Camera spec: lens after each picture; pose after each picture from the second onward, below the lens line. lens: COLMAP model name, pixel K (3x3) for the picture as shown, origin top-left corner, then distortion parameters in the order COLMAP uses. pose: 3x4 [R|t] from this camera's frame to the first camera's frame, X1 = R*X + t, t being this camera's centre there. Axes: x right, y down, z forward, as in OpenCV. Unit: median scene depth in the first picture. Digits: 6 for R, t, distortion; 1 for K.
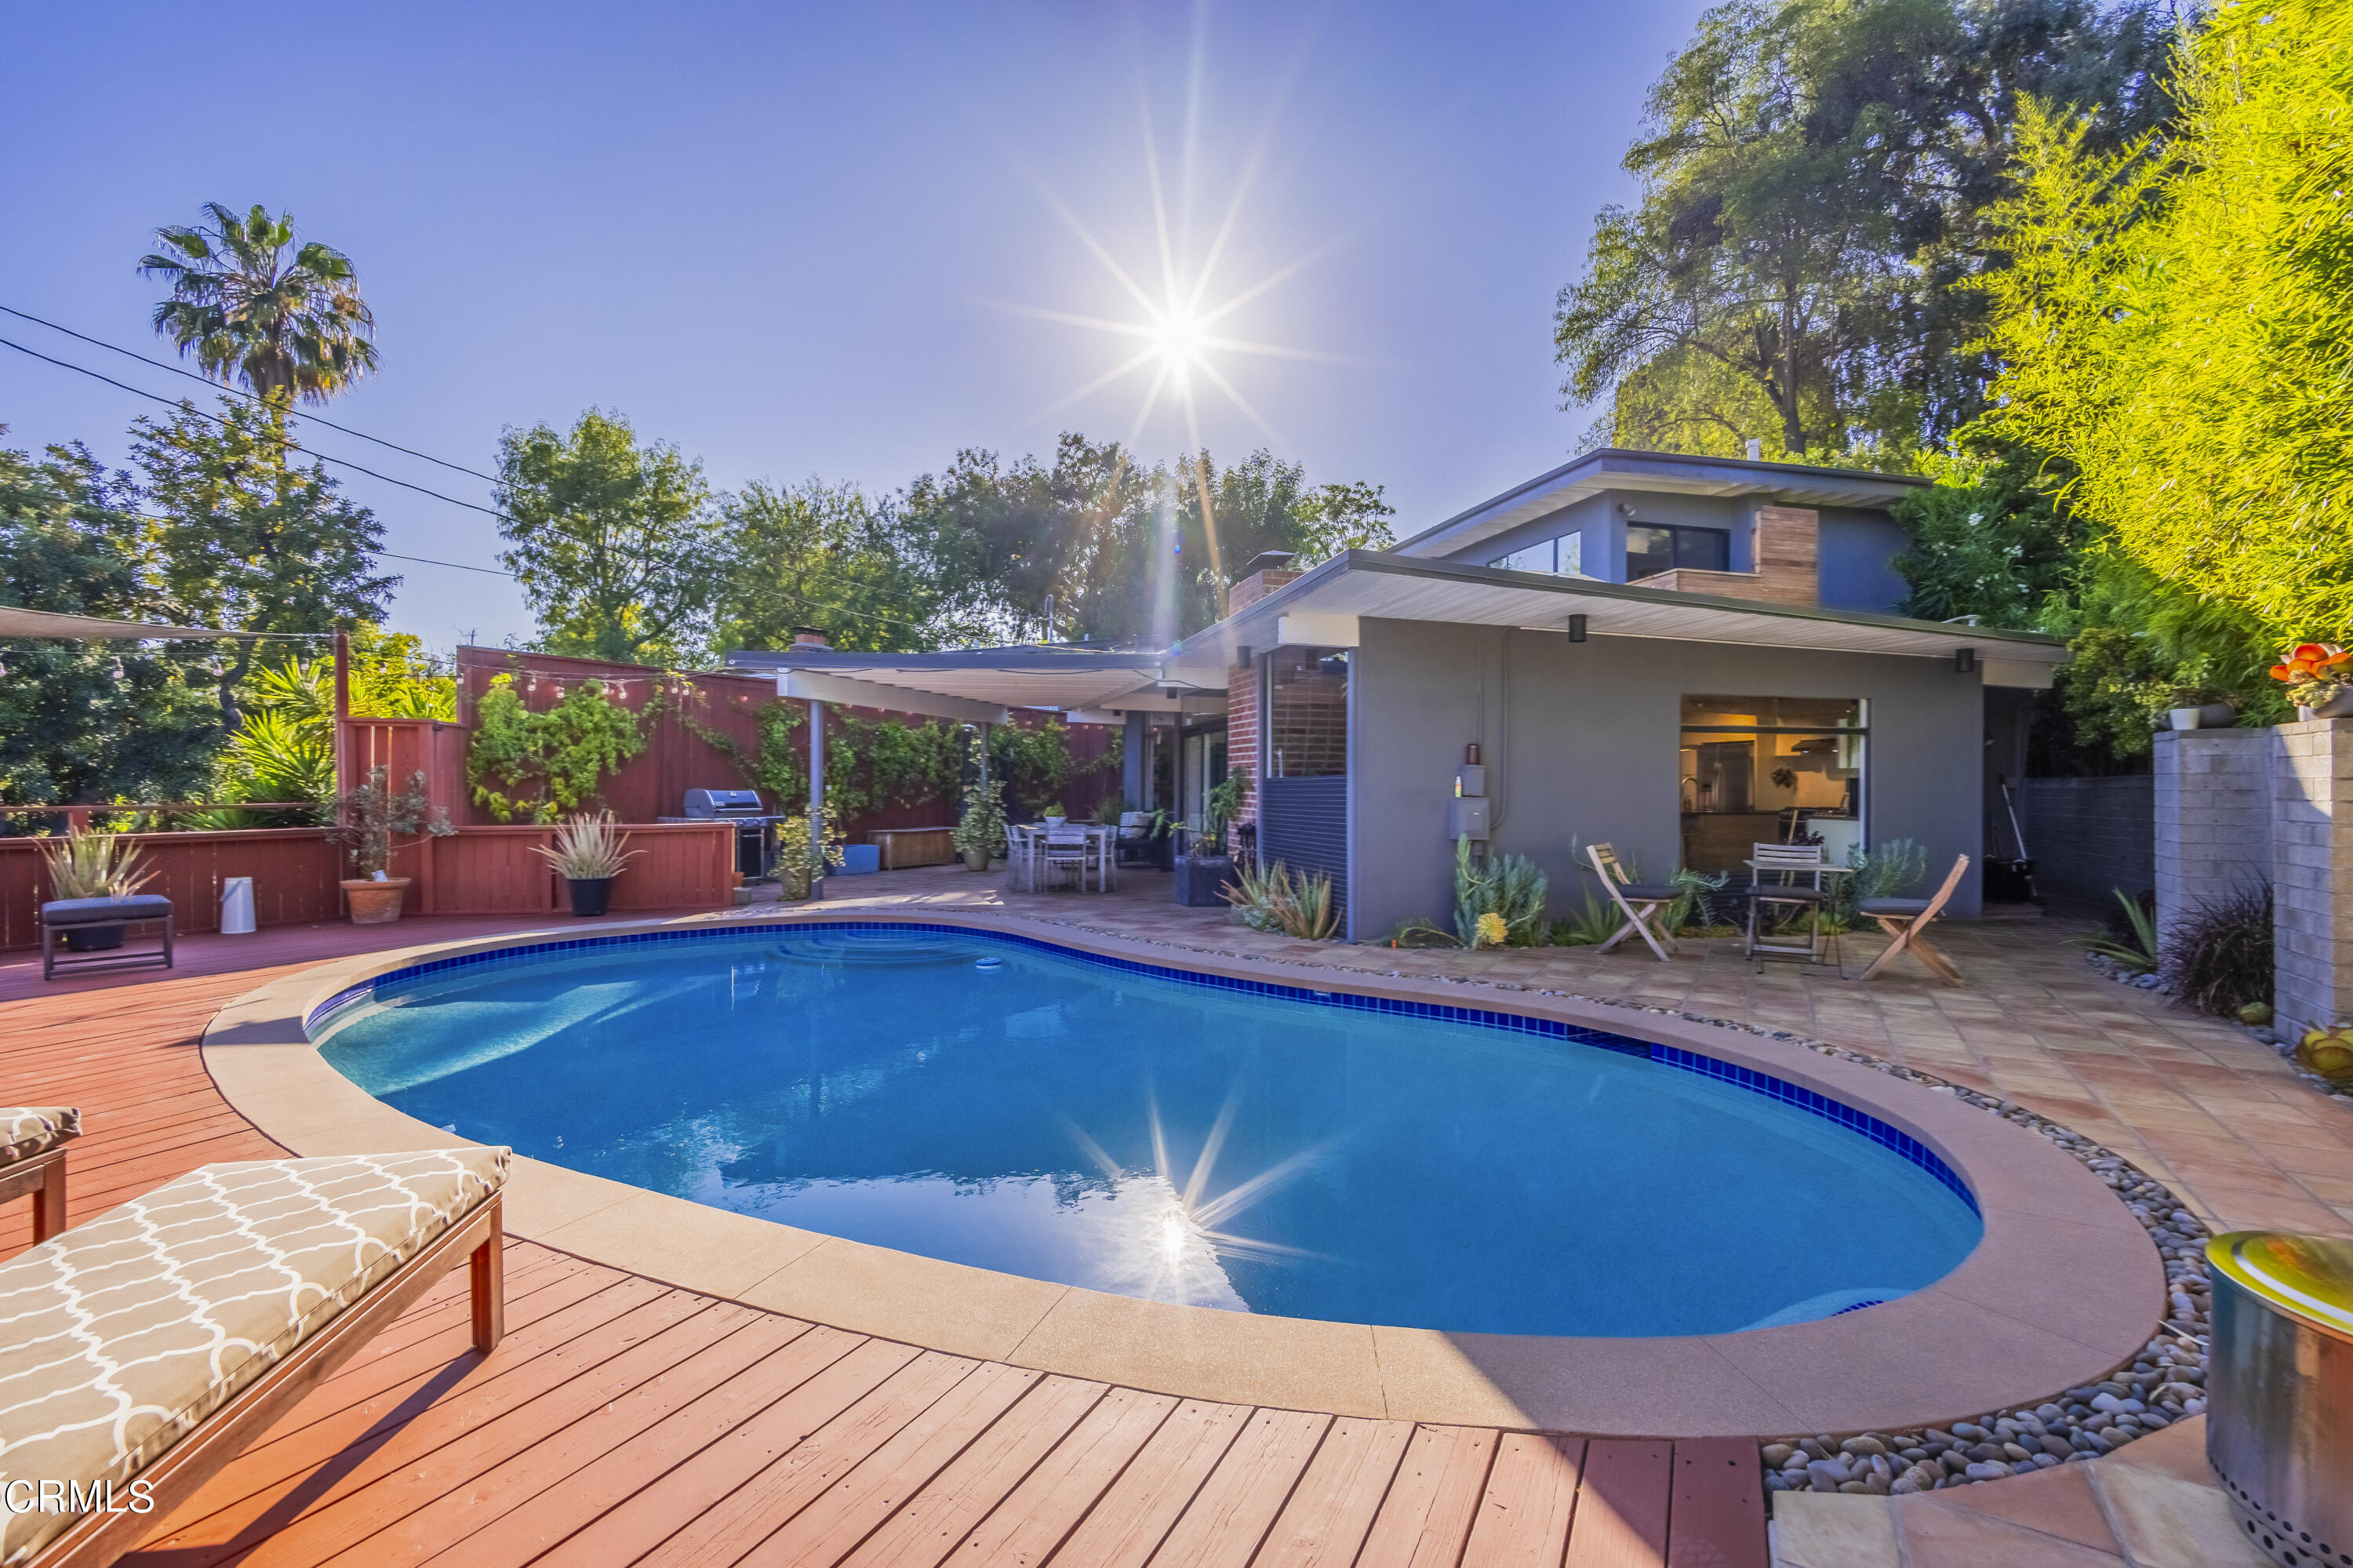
lens RADIAL K [[1030.3, 0, 1176.5], [0, 1030.3, 784.0], [0, 0, 1]] dist [-0.000088, 0.000154]
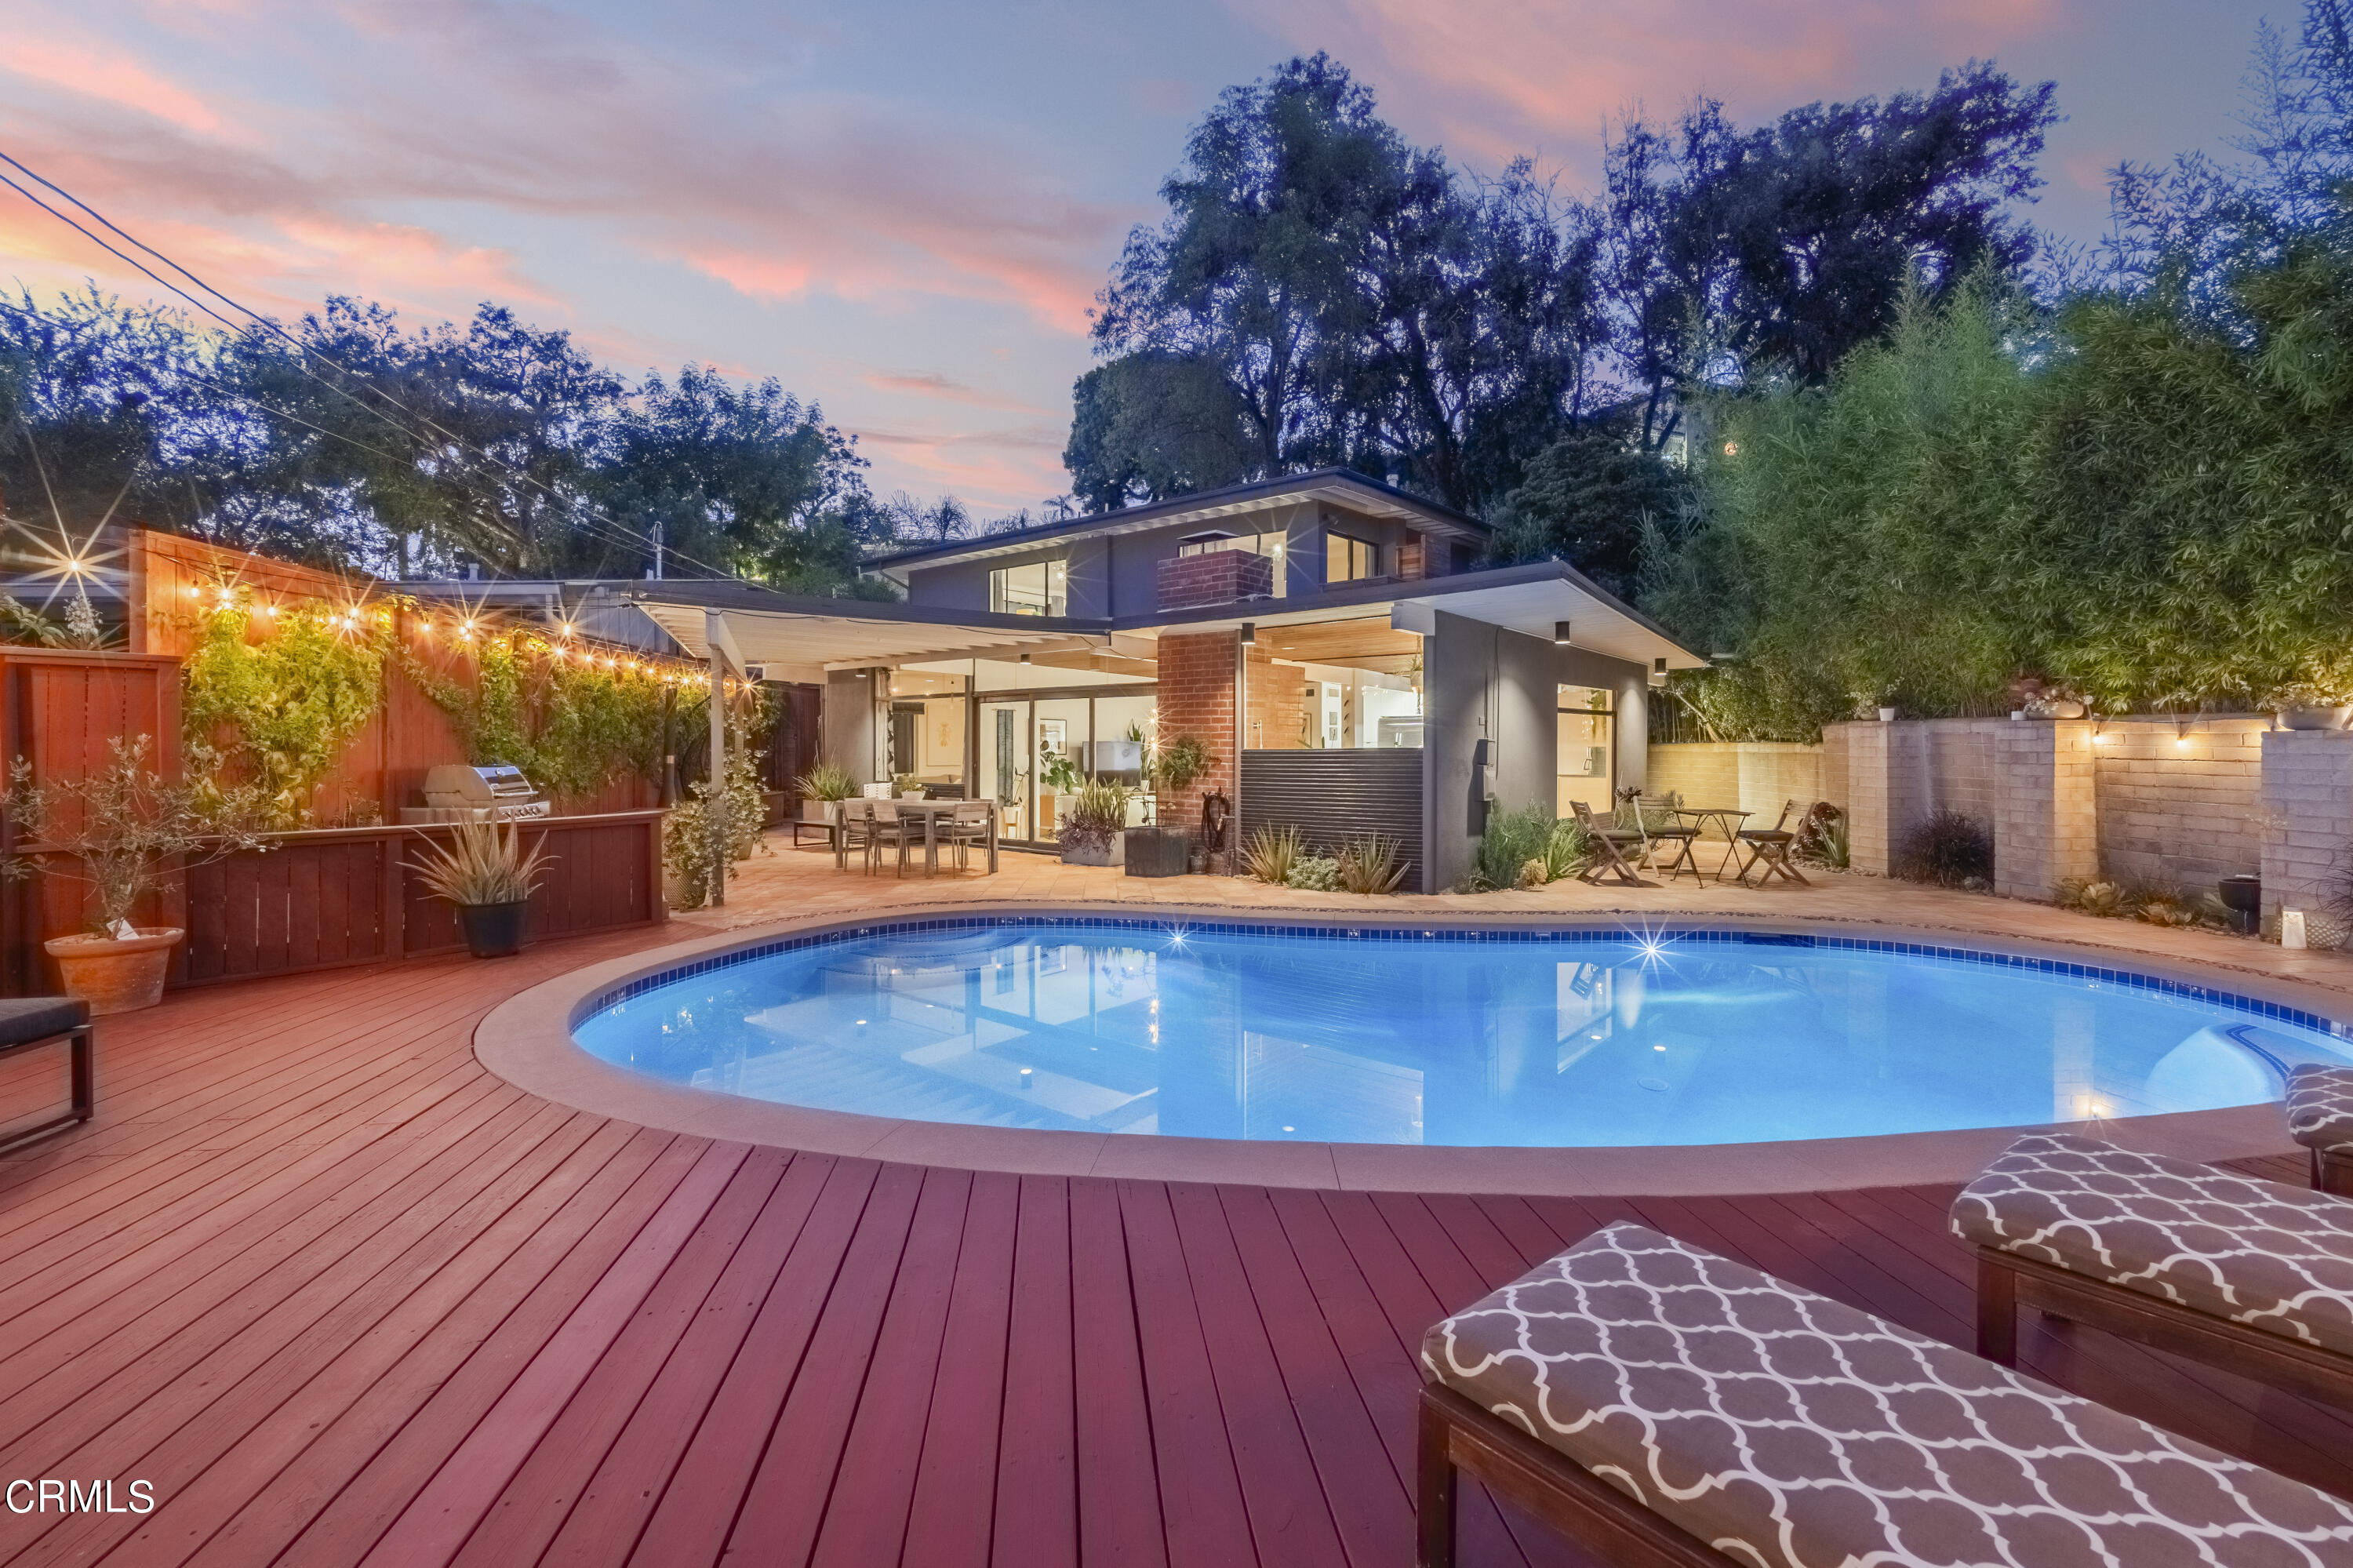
lens RADIAL K [[1045.7, 0, 1184.5], [0, 1045.7, 745.6], [0, 0, 1]] dist [-0.001015, -0.000444]
pose [[0.817229, -0.003110, 0.576305, -0.149009], [0.002779, 0.999995, 0.001456, -0.002773], [-0.576306, 0.000412, 0.817234, 0.043162]]
